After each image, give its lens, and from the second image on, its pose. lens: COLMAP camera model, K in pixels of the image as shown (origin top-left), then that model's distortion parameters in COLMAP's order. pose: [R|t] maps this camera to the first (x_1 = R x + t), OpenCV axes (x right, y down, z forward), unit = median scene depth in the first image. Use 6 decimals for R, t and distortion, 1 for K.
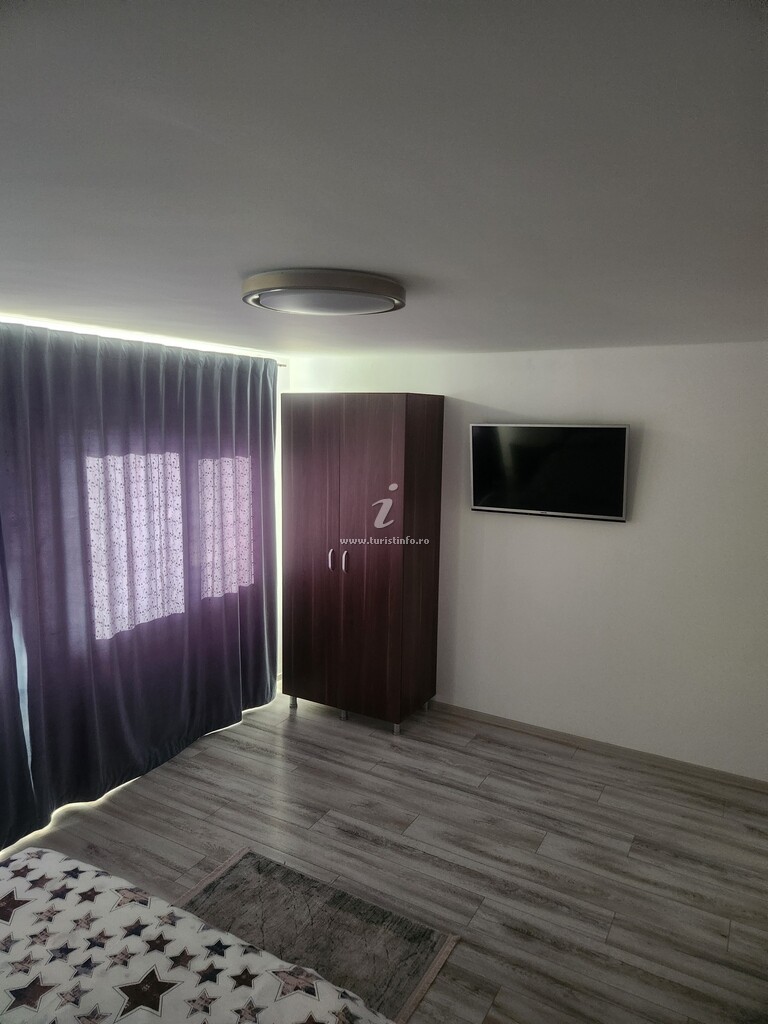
lens RADIAL K [[680.1, 0, 377.5], [0, 680.1, 529.2], [0, 0, 1]] dist [0.068321, -0.068222]
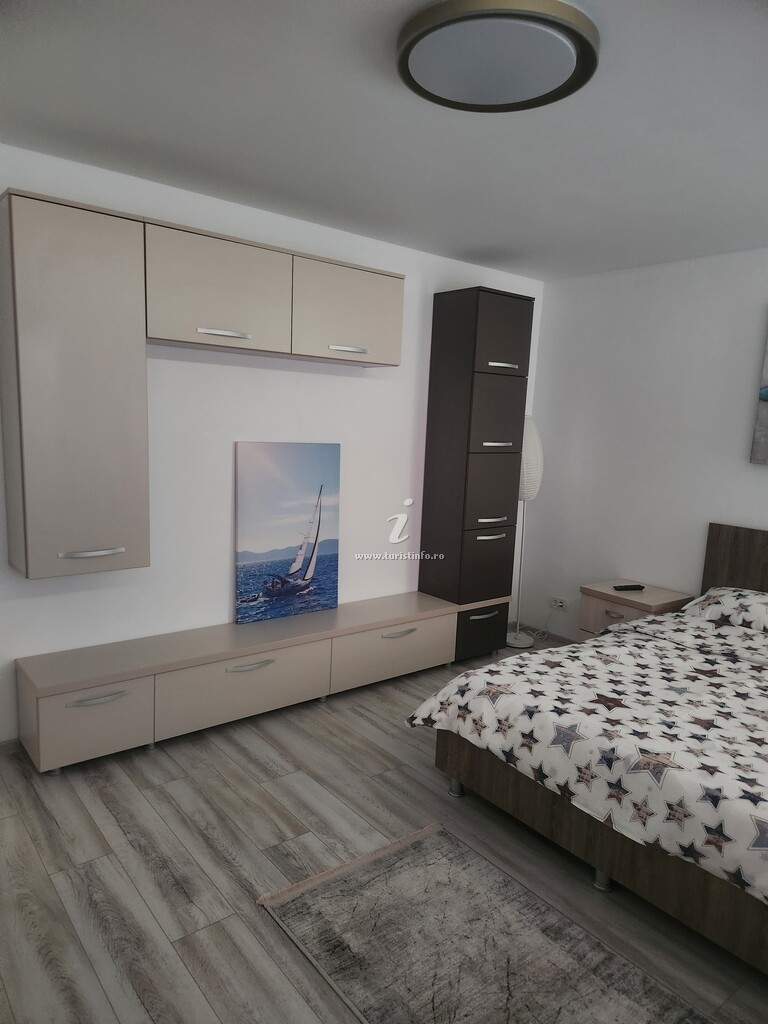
lens RADIAL K [[680.1, 0, 377.5], [0, 680.1, 529.2], [0, 0, 1]] dist [0.068321, -0.068222]
pose [[-0.926798, -0.119116, 0.356169, -0.263101], [-0.000464, 0.948731, 0.316085, -0.063620], [-0.375559, 0.292782, -0.879337, 1.691880]]
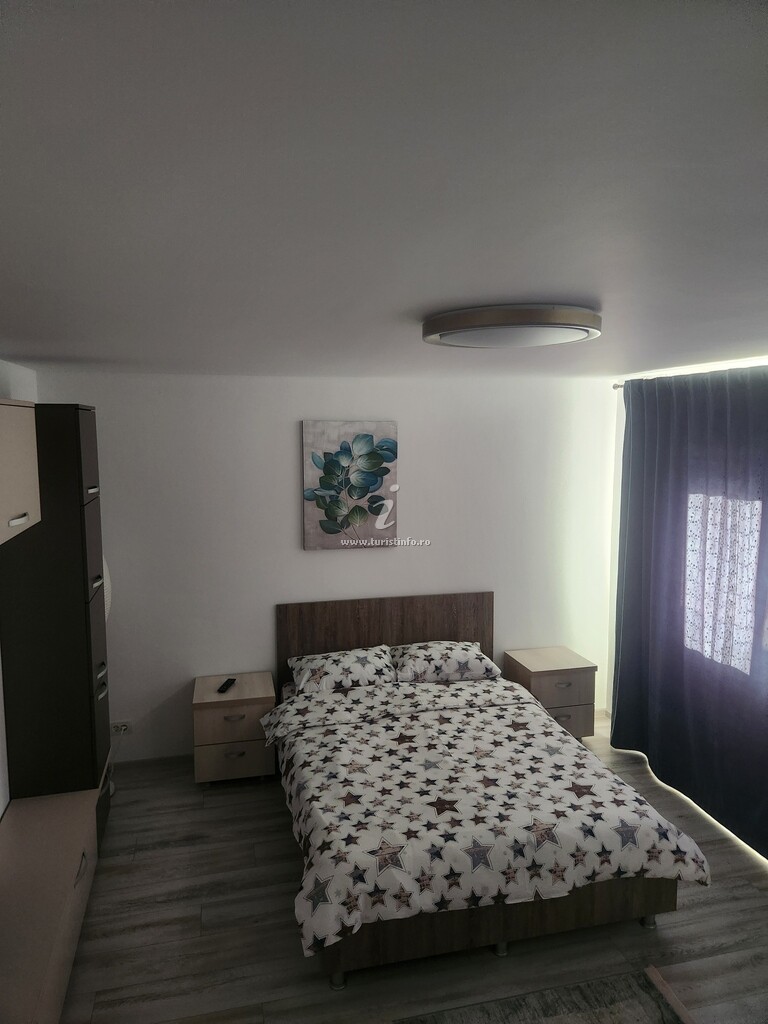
lens RADIAL K [[697.8, 0, 372.4], [0, 697.8, 512.9], [0, 0, 1]] dist [0.066827, -0.070142]
pose [[-0.731898, 0.077610, -0.676980, 0.631587], [-0.112127, 0.966233, 0.231993, -0.262402], [0.672126, 0.245703, -0.698482, 1.393442]]
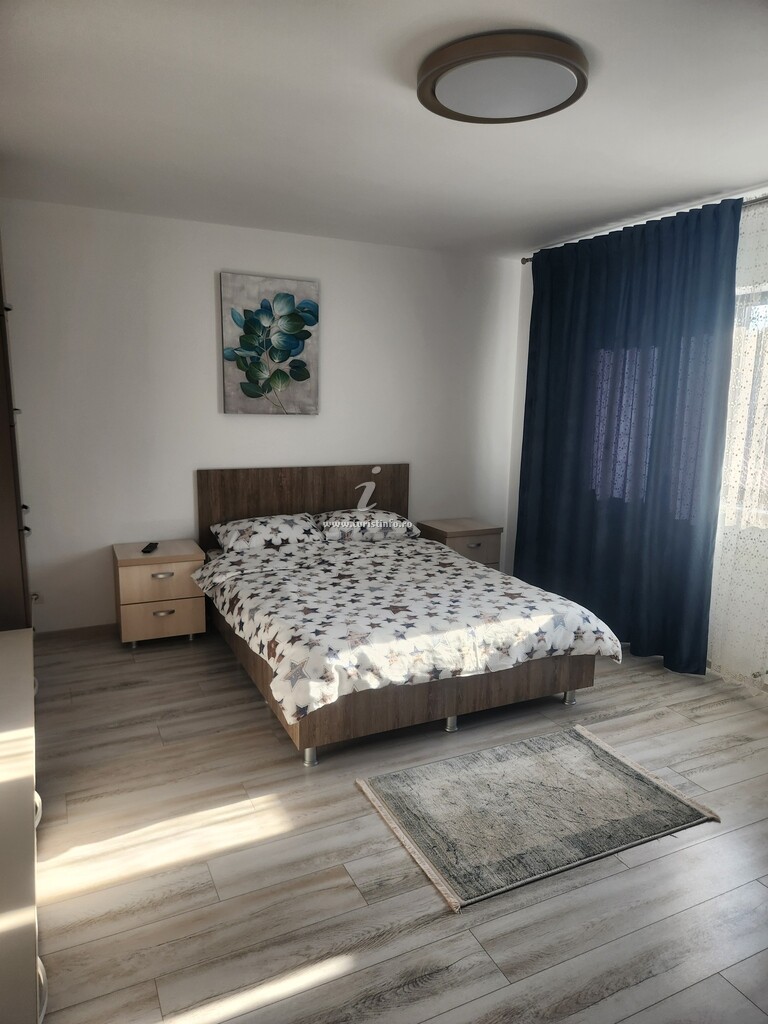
lens RADIAL K [[693.5, 0, 389.6], [0, 693.5, 543.0], [0, 0, 1]] dist [0.065905, -0.065590]
pose [[-0.558664, 0.152675, -0.815221, 0.796650], [-0.158124, 0.945277, 0.285392, 0.015964], [0.814182, 0.288344, -0.503950, 1.351449]]
